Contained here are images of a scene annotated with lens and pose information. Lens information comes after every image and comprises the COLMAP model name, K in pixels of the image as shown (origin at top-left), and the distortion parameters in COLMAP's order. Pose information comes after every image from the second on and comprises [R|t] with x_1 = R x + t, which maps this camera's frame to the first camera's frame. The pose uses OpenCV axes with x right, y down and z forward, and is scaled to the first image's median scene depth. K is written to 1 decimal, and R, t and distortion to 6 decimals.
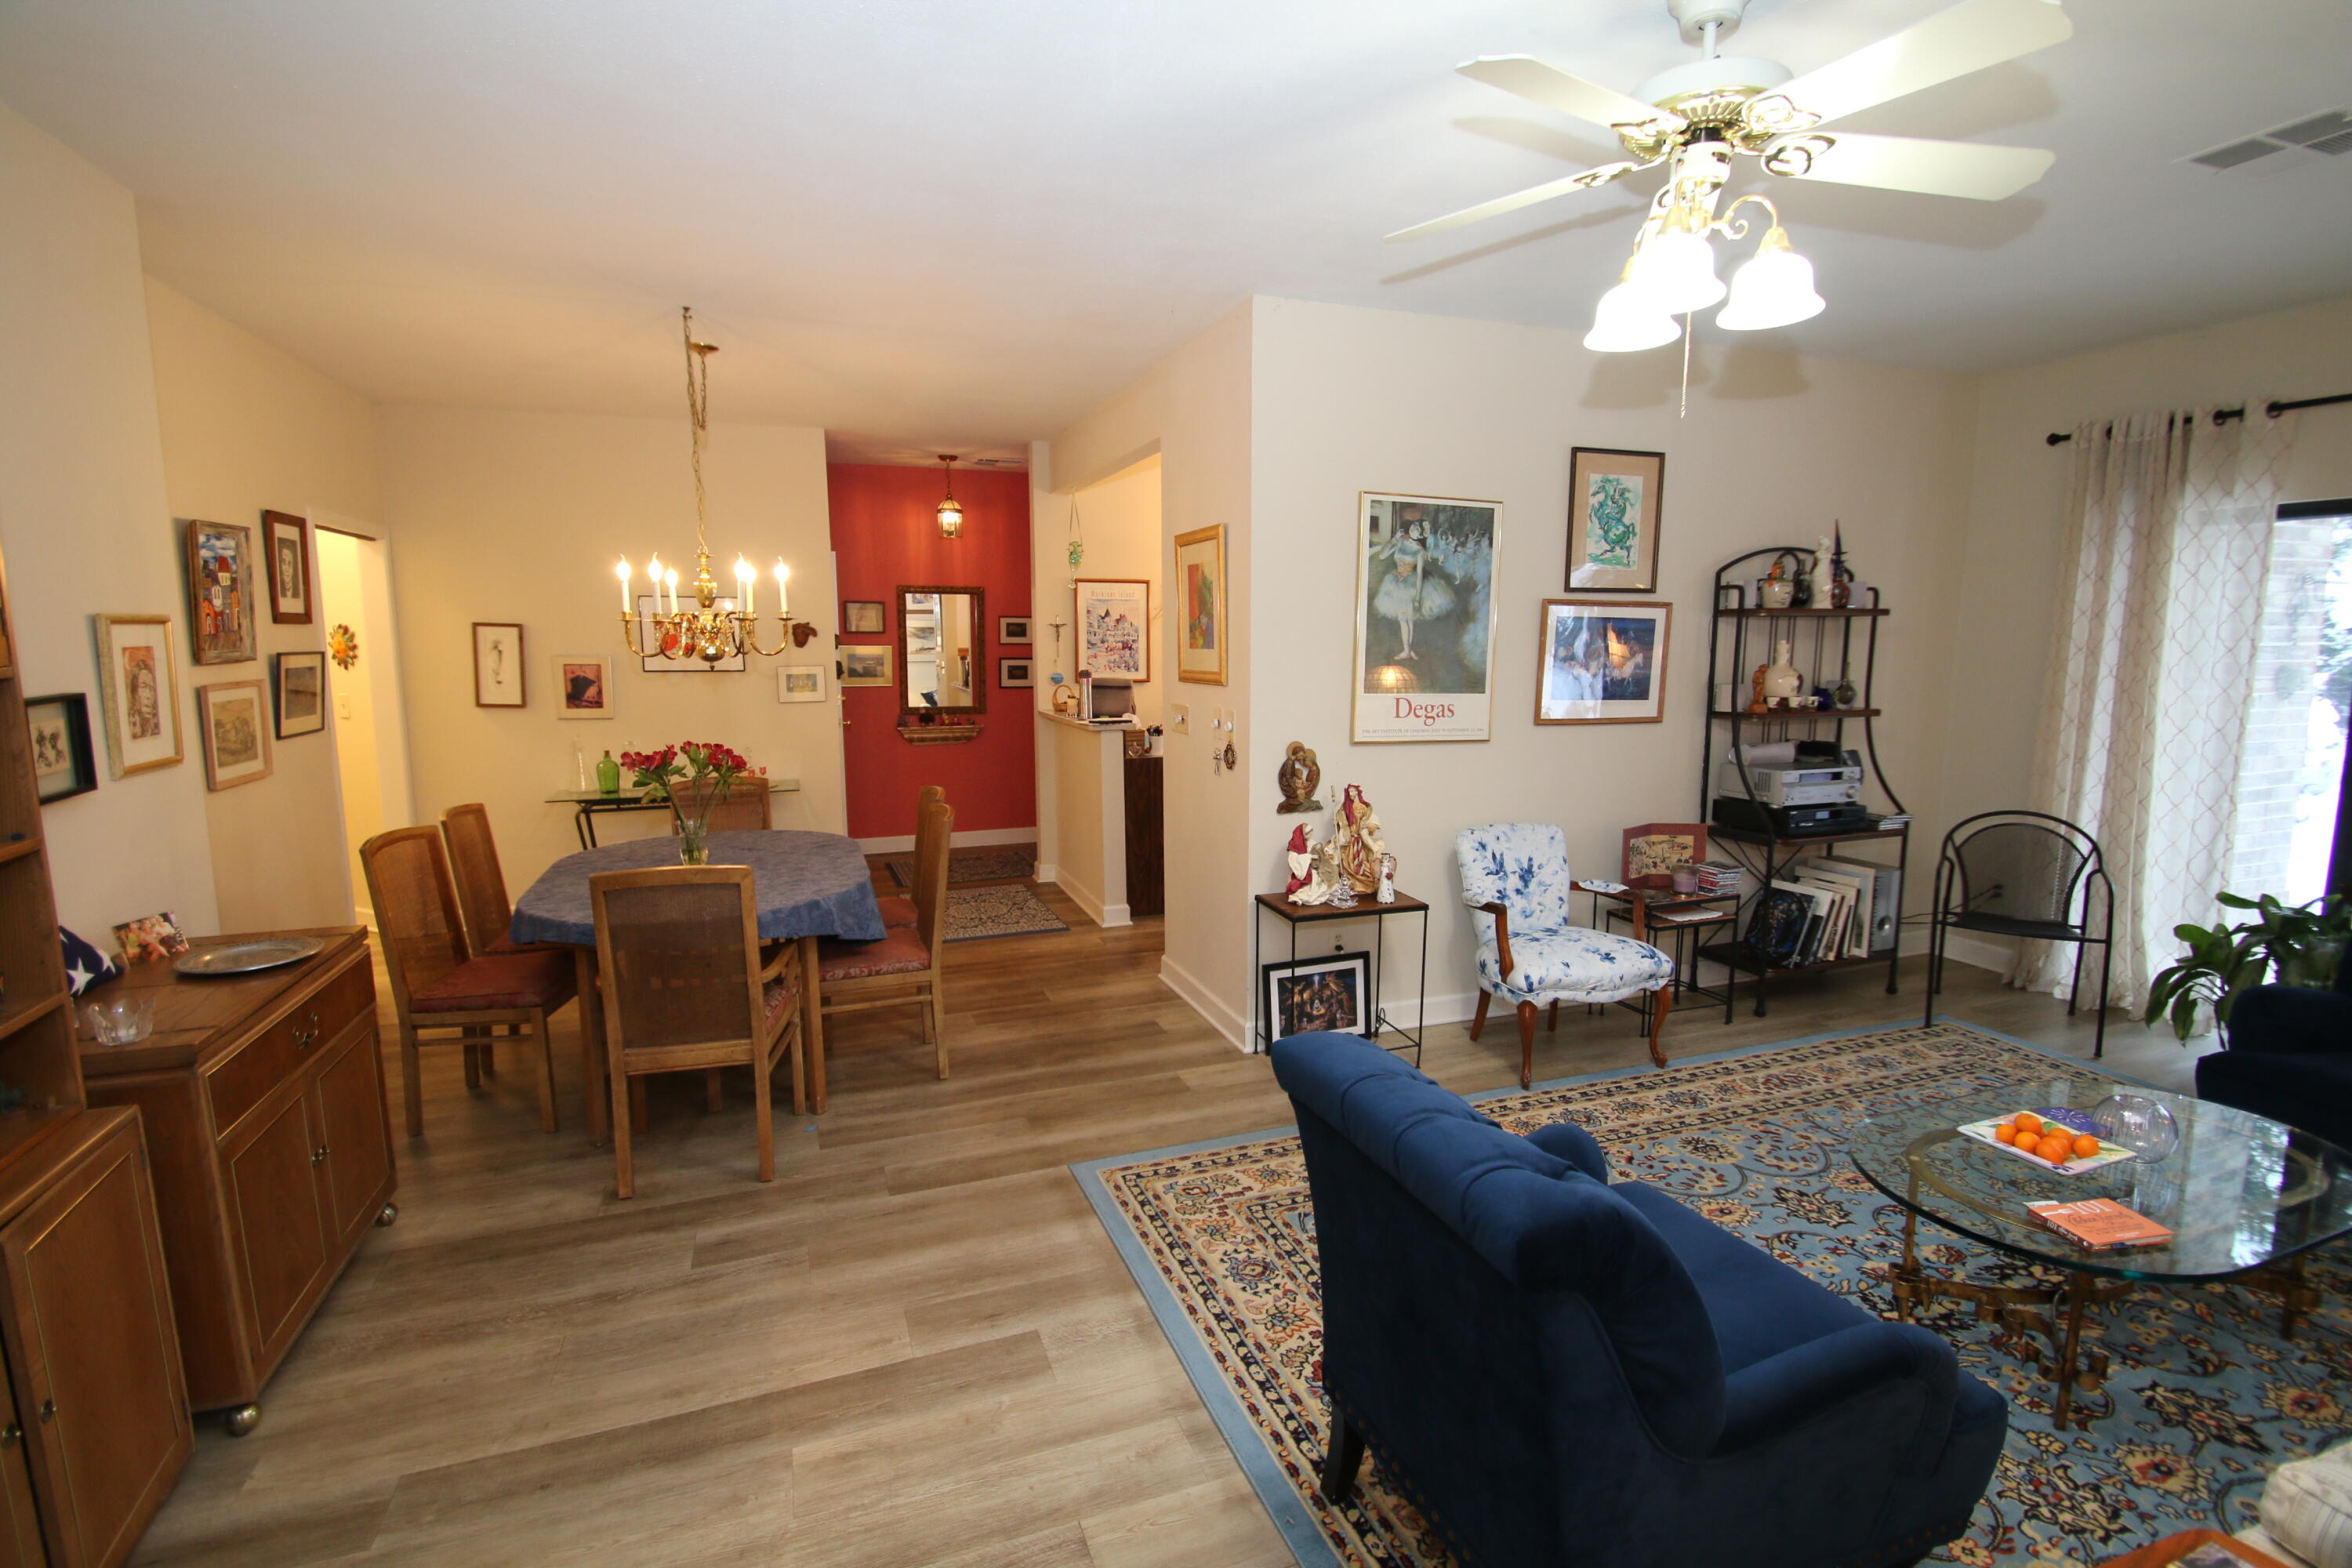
lens RADIAL K [[1097.5, 0, 1174.9], [0, 1097.5, 795.9], [0, 0, 1]] dist [0.026122, -0.024766]
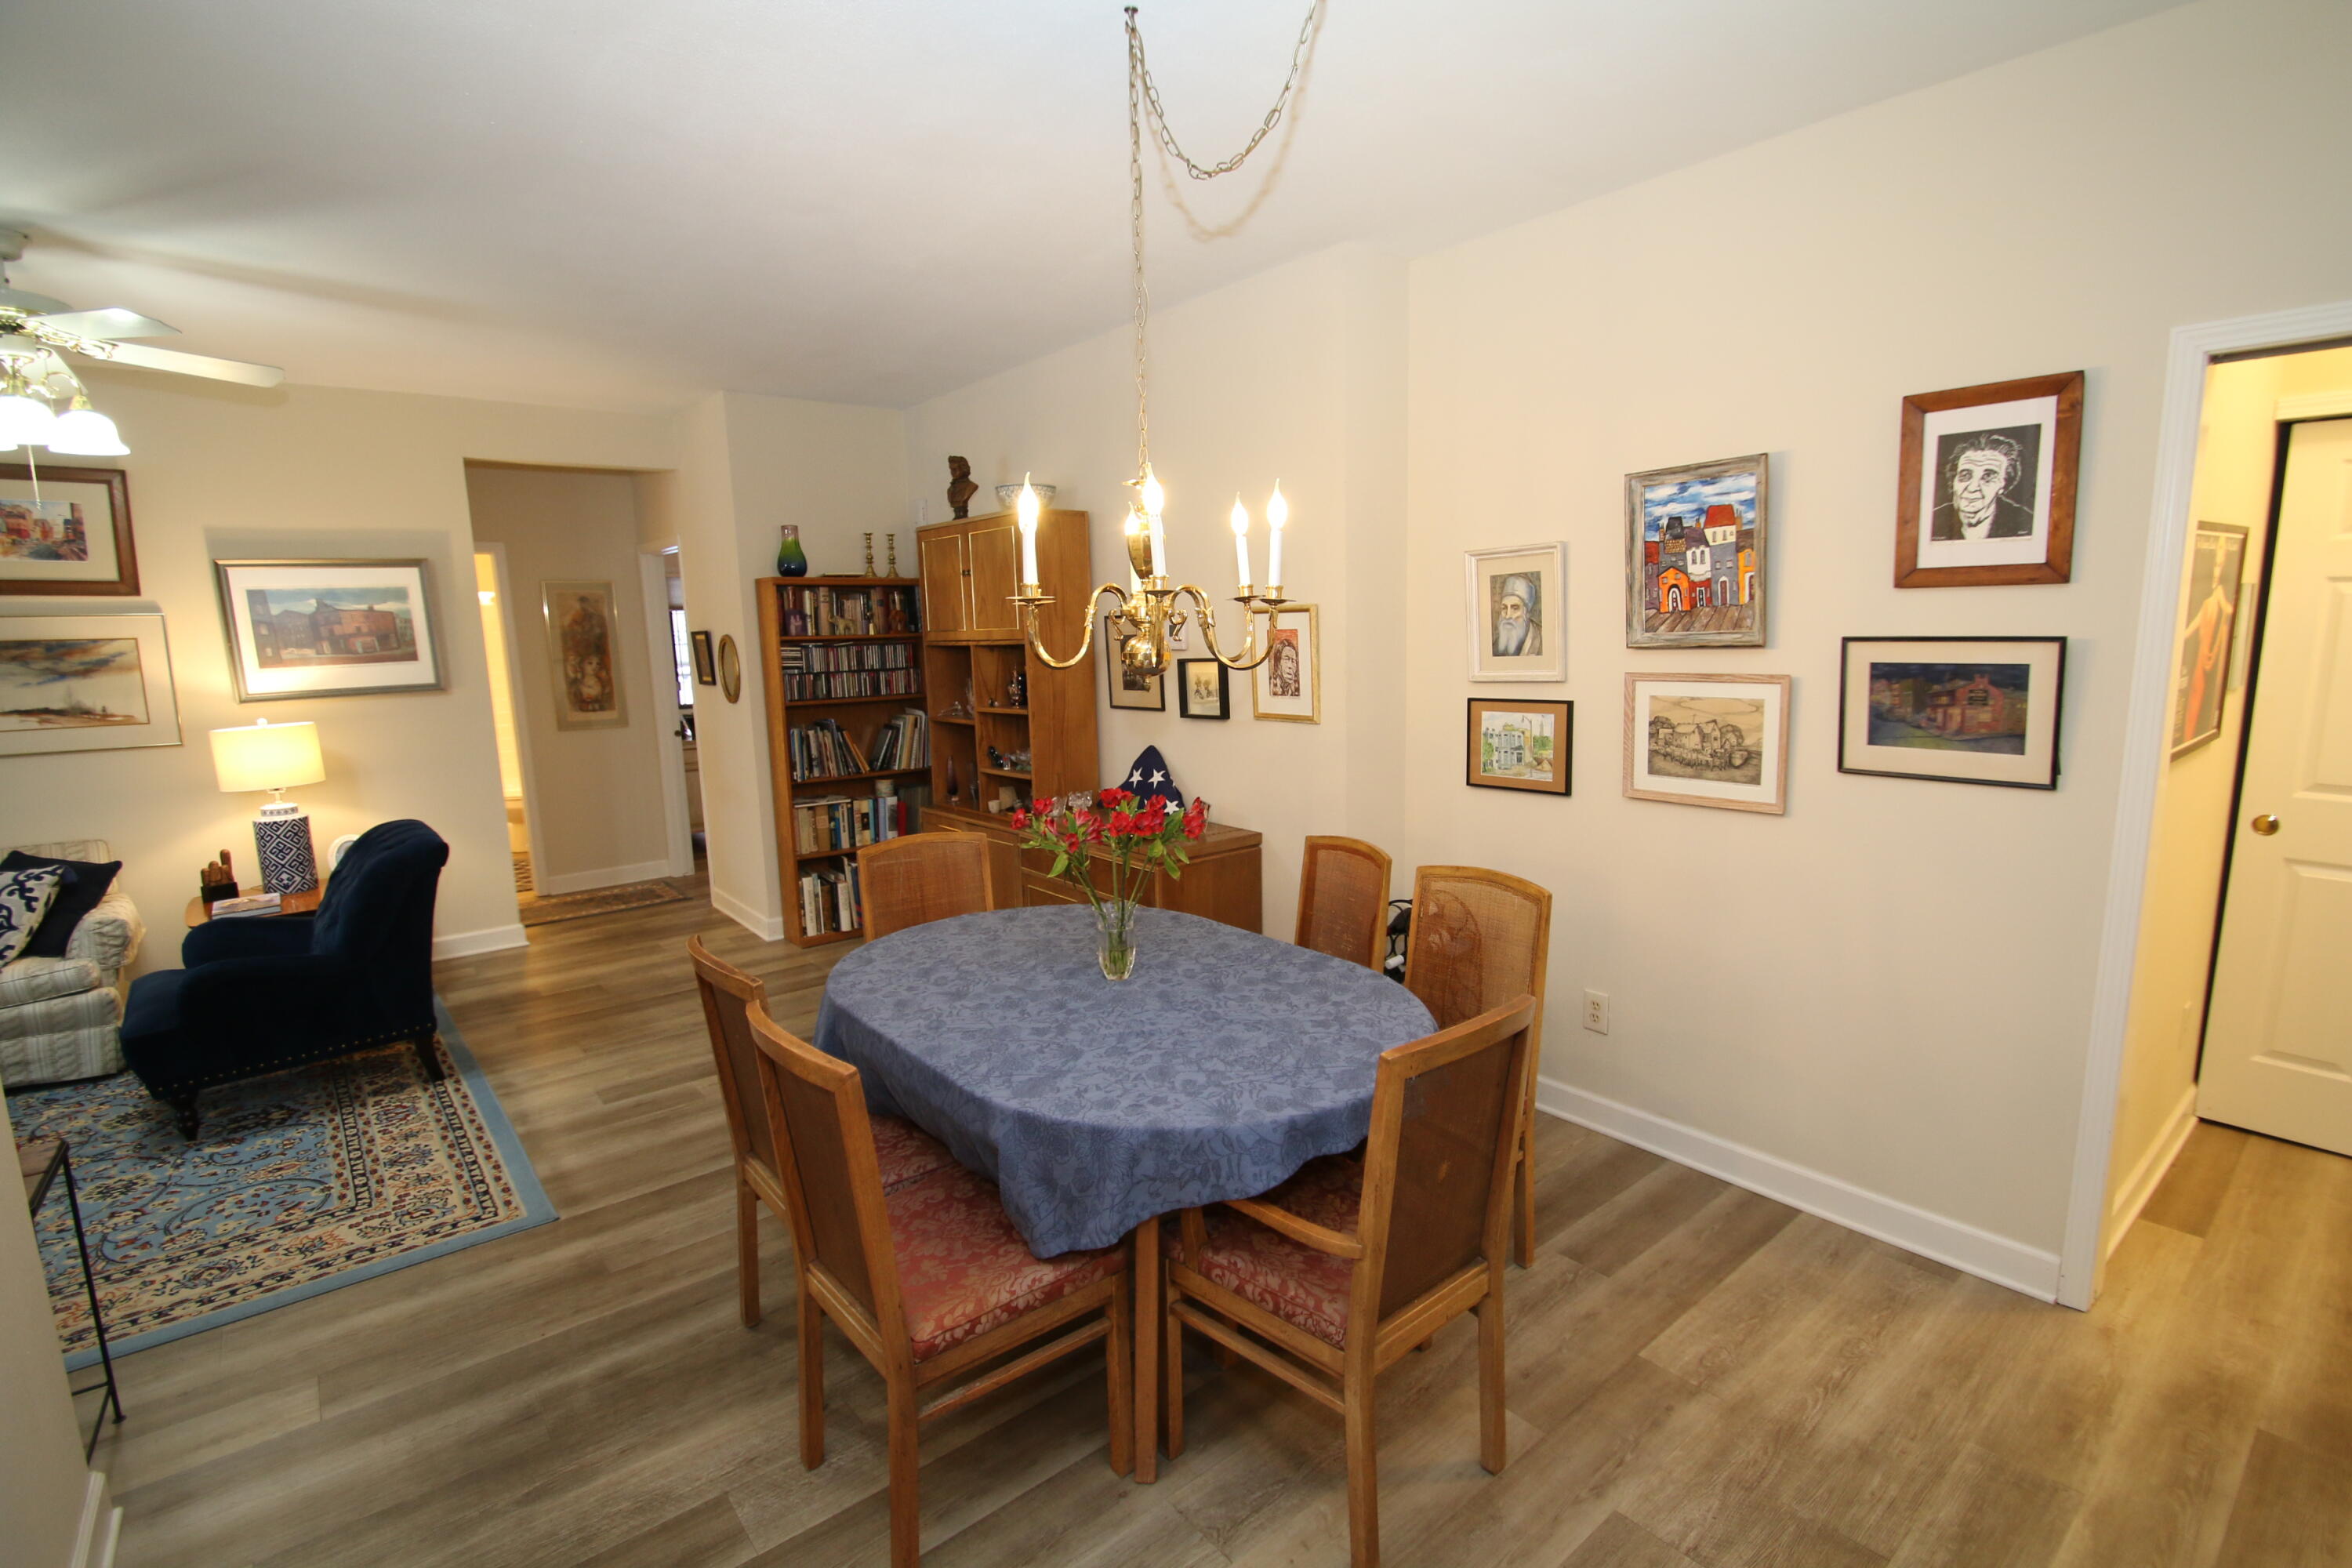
lens RADIAL K [[1097.5, 0, 1174.9], [0, 1097.5, 795.9], [0, 0, 1]] dist [0.026122, -0.024766]
pose [[-0.946185, 0.075435, -0.314711, -0.249971], [-0.021213, 0.955907, 0.292903, -0.221602], [0.322930, 0.283816, -0.902865, 1.485042]]
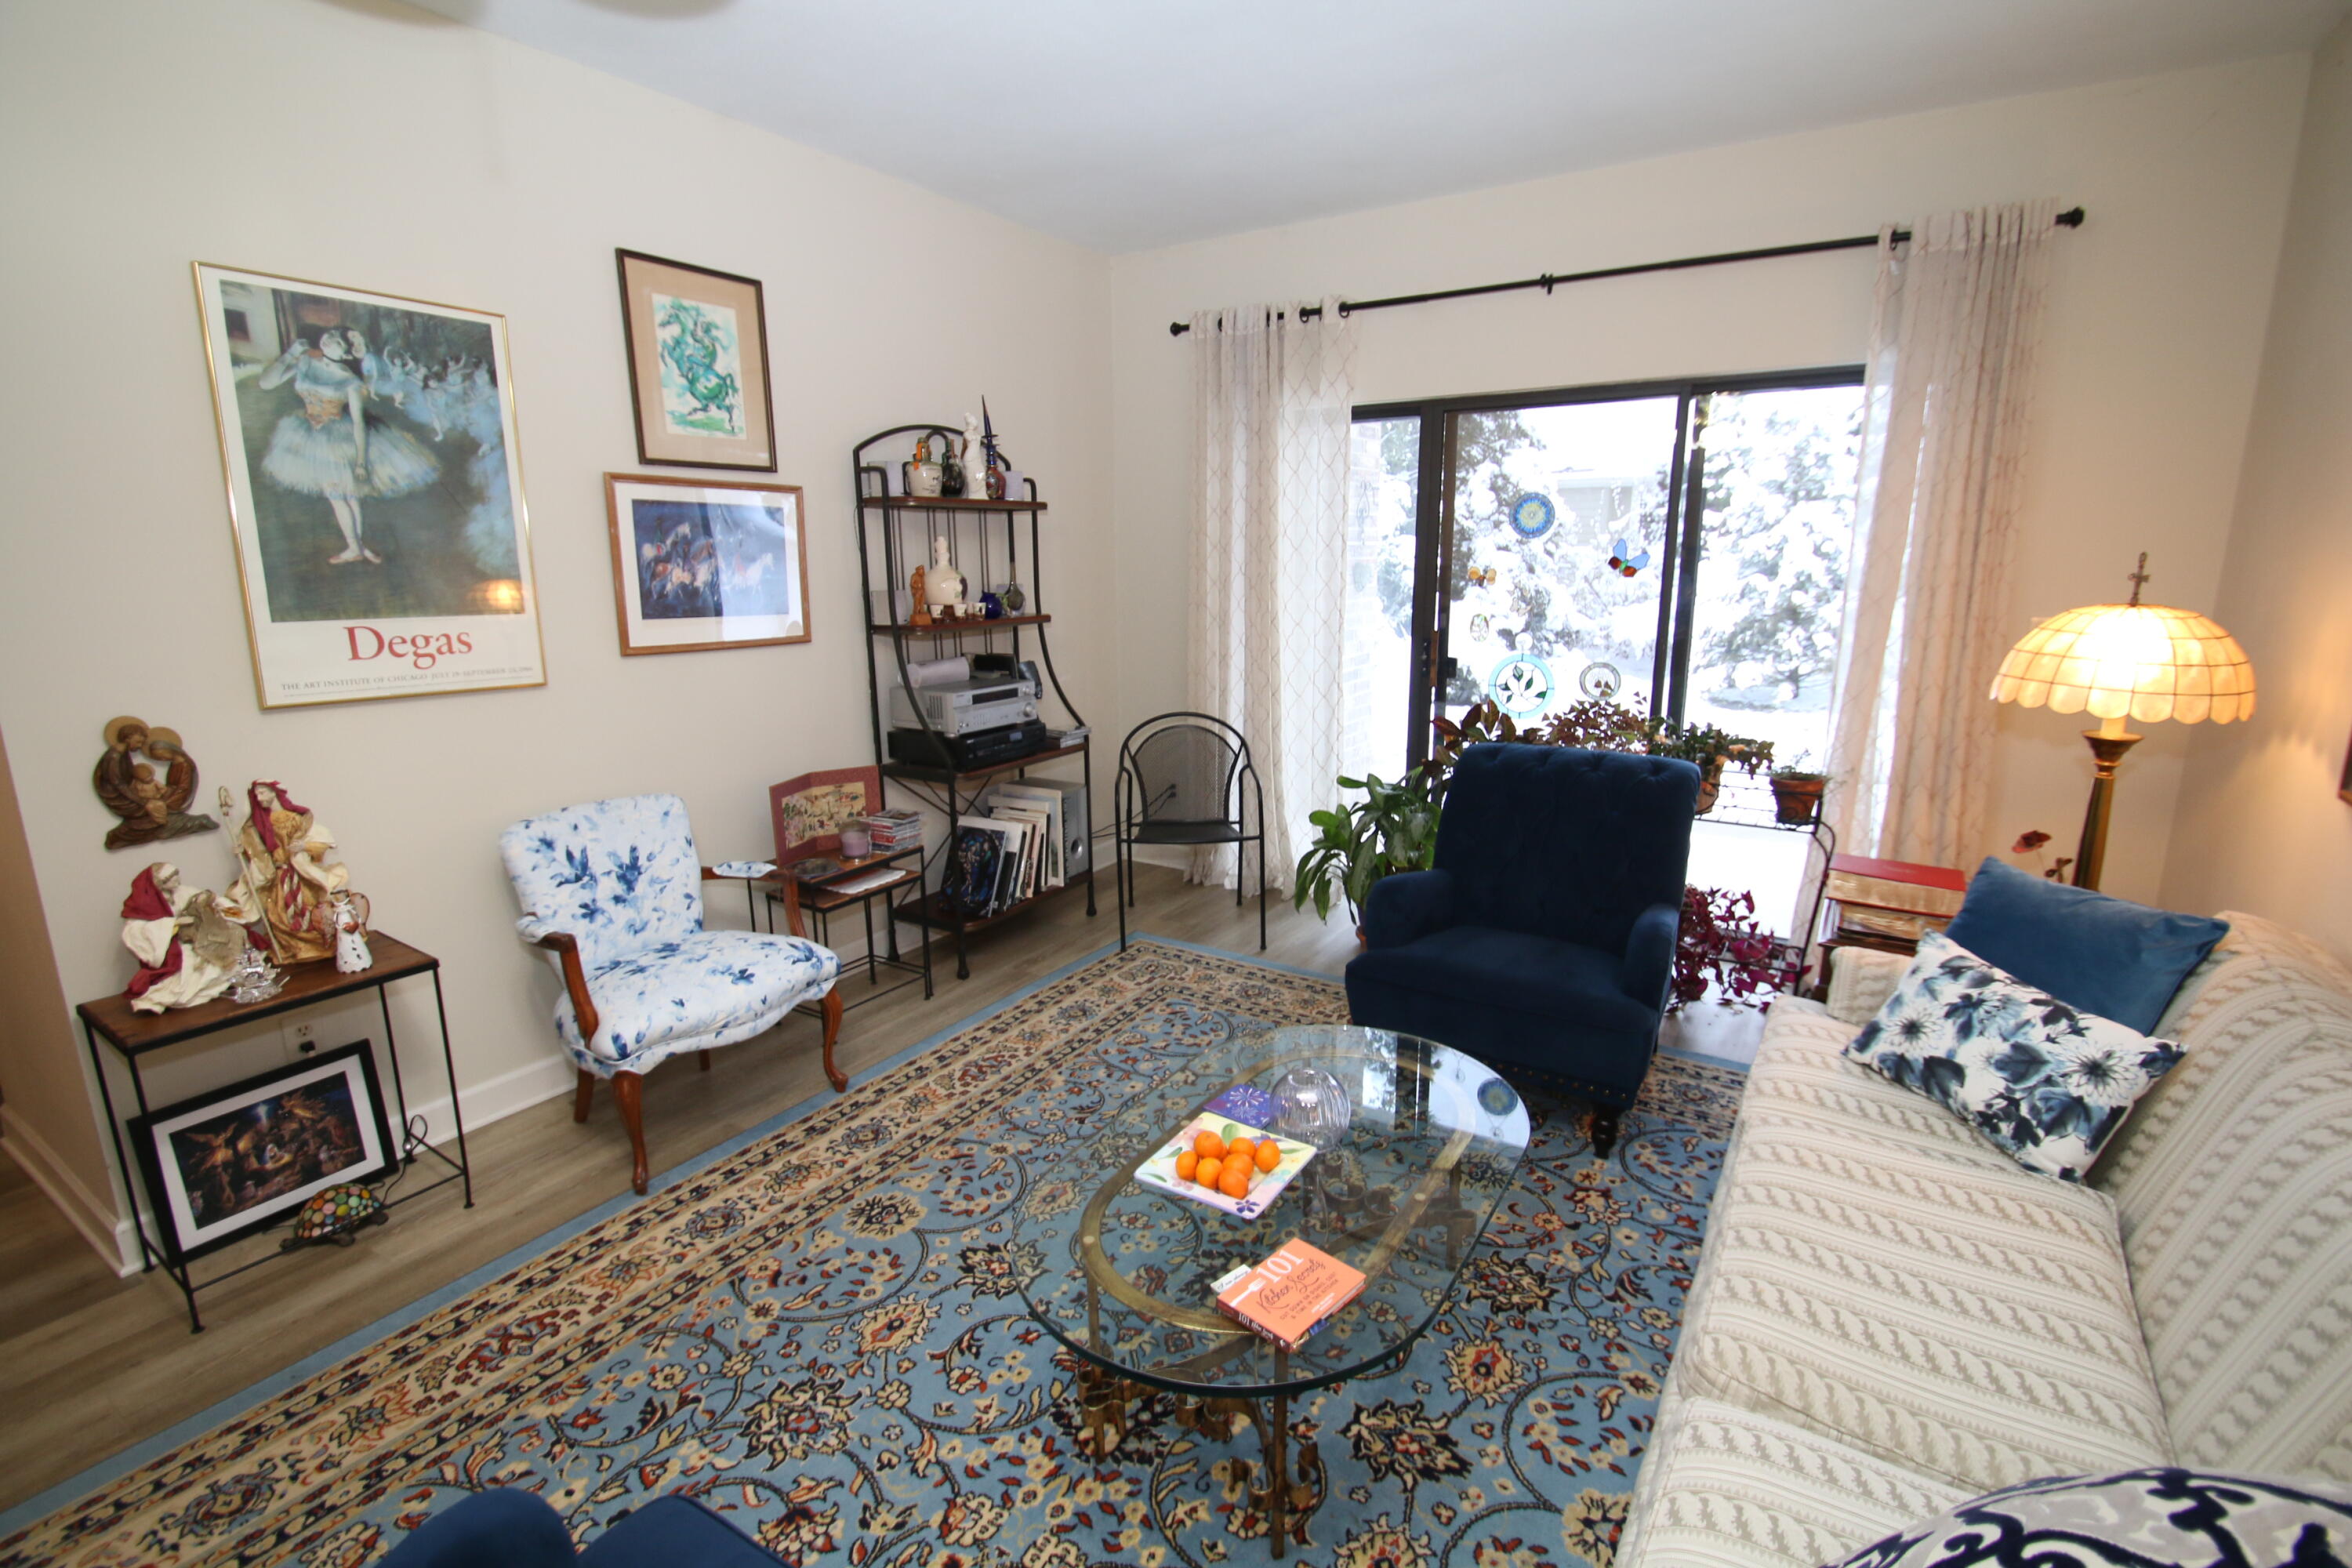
lens RADIAL K [[1097.5, 0, 1174.9], [0, 1097.5, 795.9], [0, 0, 1]] dist [0.026122, -0.024766]
pose [[0.801017, -0.136167, 0.582950, 0.197664], [0.091297, 0.990183, 0.105841, -0.019537], [-0.591639, -0.031559, 0.805585, 0.233707]]
